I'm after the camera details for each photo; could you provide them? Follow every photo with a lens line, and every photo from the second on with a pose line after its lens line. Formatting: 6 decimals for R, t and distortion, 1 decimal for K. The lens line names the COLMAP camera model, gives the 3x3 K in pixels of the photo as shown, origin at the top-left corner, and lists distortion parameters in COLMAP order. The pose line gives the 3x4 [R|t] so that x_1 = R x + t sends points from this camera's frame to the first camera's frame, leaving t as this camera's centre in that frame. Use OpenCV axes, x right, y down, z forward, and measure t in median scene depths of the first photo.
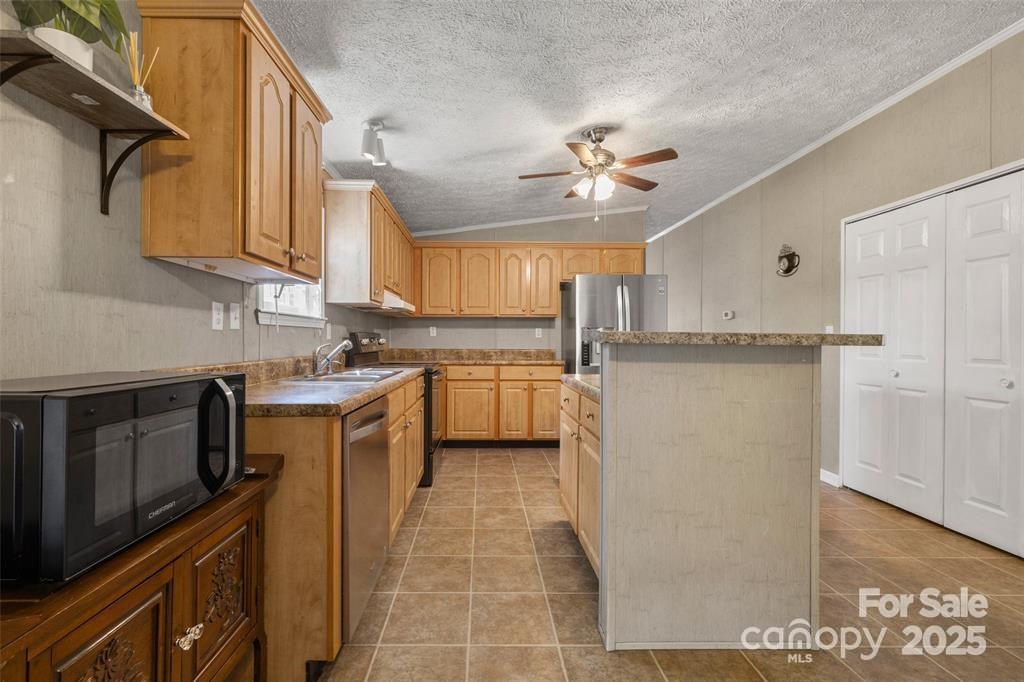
lens RADIAL K [[437.5, 0, 508.3], [0, 437.5, 338.7], [0, 0, 1]] dist [-0.000955, 0.000308]
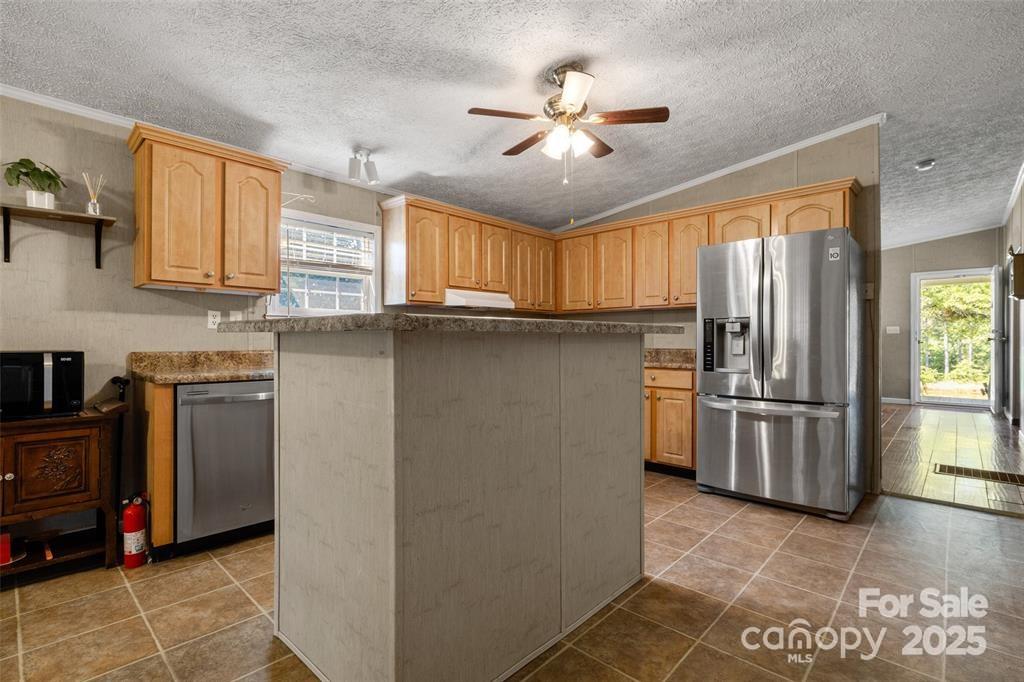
lens RADIAL K [[480.4, 0, 511.4], [0, 480.4, 337.3], [0, 0, 1]] dist [-0.003194, 0.000350]
pose [[0.718892, -0.007568, -0.695080, 1.371940], [0.003763, 0.999968, -0.006996, 0.028077], [0.695111, 0.002414, 0.718898, 0.562348]]
